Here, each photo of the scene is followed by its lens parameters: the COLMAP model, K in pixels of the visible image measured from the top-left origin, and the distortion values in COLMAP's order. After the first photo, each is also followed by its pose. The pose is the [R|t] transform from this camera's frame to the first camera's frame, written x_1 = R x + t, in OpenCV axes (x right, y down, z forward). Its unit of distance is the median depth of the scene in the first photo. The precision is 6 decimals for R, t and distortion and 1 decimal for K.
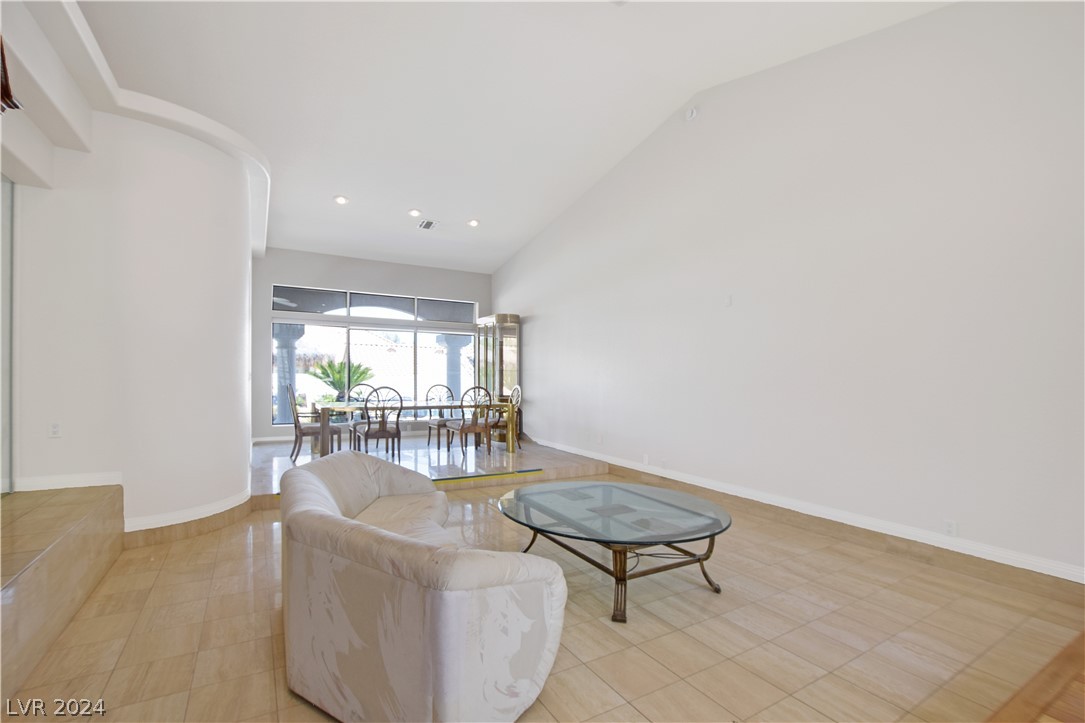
lens RADIAL K [[414.5, 0, 627.2], [0, 414.5, 367.4], [0, 0, 1]] dist [-0.016130, 0.000330]
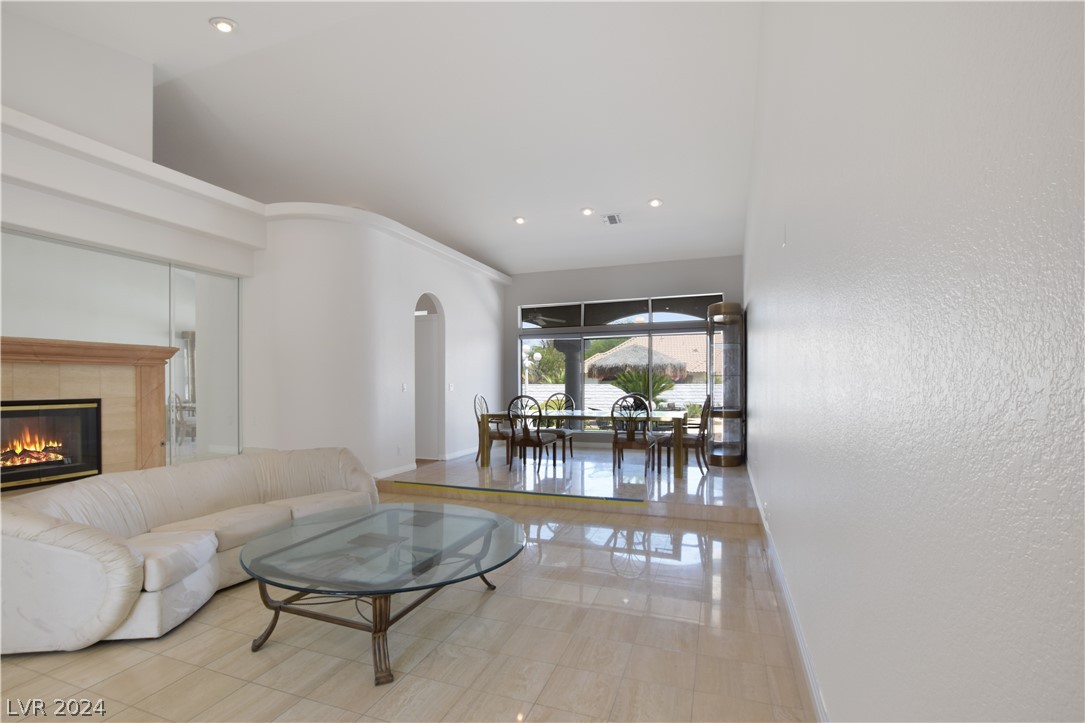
lens RADIAL K [[498.2, 0, 539.4], [0, 498.2, 373.3], [0, 0, 1]] dist [-0.028491, 0.000808]
pose [[0.645584, -0.033959, -0.762934, 0.368840], [0.034668, 0.999284, -0.015143, 0.012023], [0.762902, -0.016673, 0.646299, 0.233950]]
